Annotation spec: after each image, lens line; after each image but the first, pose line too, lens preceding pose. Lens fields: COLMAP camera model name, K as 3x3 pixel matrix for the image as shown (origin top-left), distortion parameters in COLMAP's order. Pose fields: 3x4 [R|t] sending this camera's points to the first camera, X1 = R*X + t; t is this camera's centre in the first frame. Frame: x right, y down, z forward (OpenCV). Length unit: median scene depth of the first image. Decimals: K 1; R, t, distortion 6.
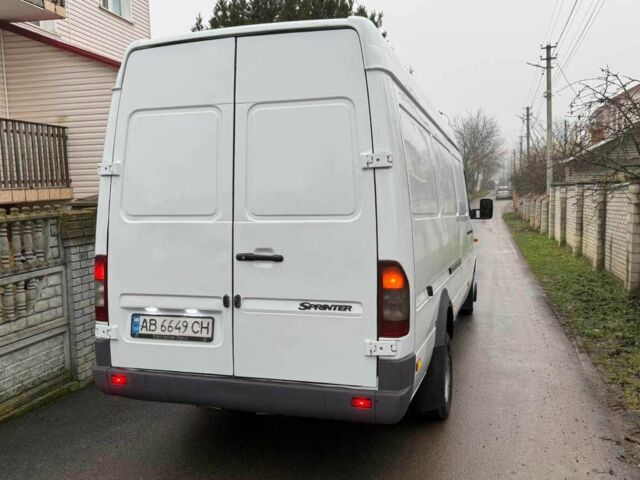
lens RADIAL K [[603.7, 0, 314.9], [0, 603.7, 237.3], [0, 0, 1]] dist [0.105974, -0.170986]
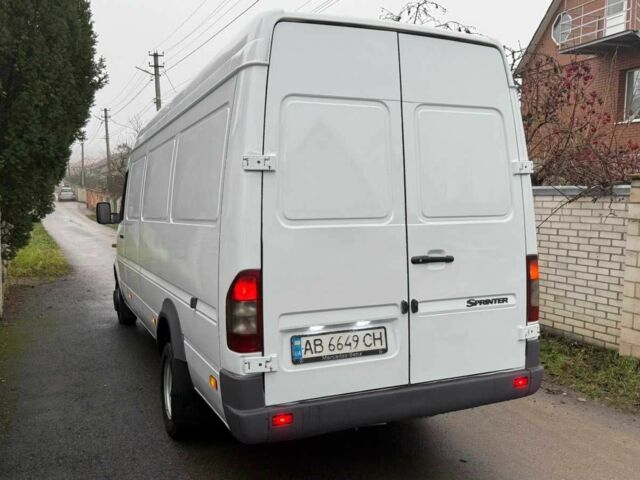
lens RADIAL K [[599.4, 0, 322.7], [0, 599.4, 237.0], [0, 0, 1]] dist [0.161045, -0.351857]
pose [[0.739159, -0.034163, 0.672664, -0.843141], [0.036509, 0.999277, 0.010633, -0.019536], [-0.672540, 0.016698, 0.739872, 0.364441]]
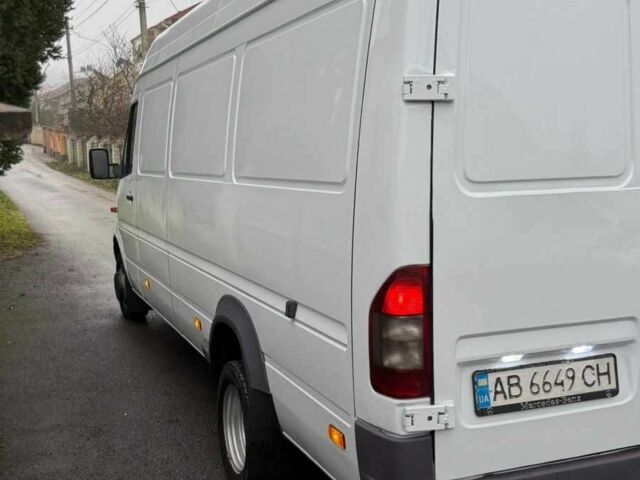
lens RADIAL K [[801.0, 0, 321.6], [0, 801.0, 243.0], [0, 0, 1]] dist [0.161727, -0.341473]
pose [[0.763446, -0.079388, 0.640974, -0.852275], [0.040759, 0.996361, 0.074857, -0.041999], [-0.644584, -0.031023, 0.763904, 0.576929]]
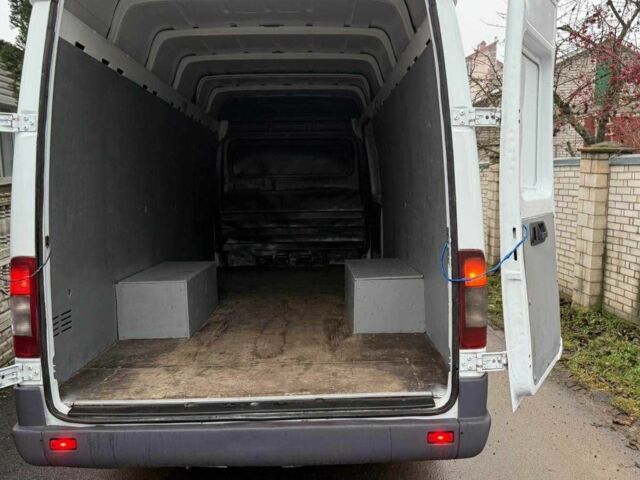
lens RADIAL K [[599.4, 0, 322.7], [0, 599.4, 237.0], [0, 0, 1]] dist [0.161045, -0.351857]
pose [[0.944673, -0.032656, 0.326384, -0.270837], [0.022517, 0.999141, 0.034797, -0.007365], [-0.327239, -0.025523, 0.944597, 0.299672]]
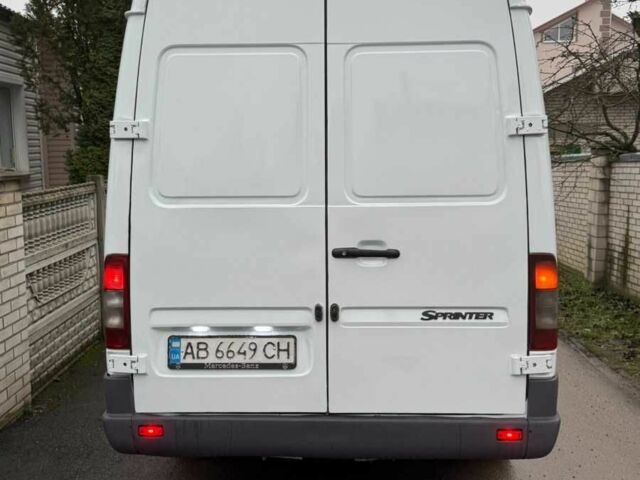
lens RADIAL K [[801.0, 0, 321.6], [0, 801.0, 243.0], [0, 0, 1]] dist [0.161727, -0.341473]
pose [[0.964074, -0.018934, 0.264958, -0.384592], [0.011776, 0.999522, 0.028580, -0.007730], [-0.265372, -0.024433, 0.963836, 0.053736]]
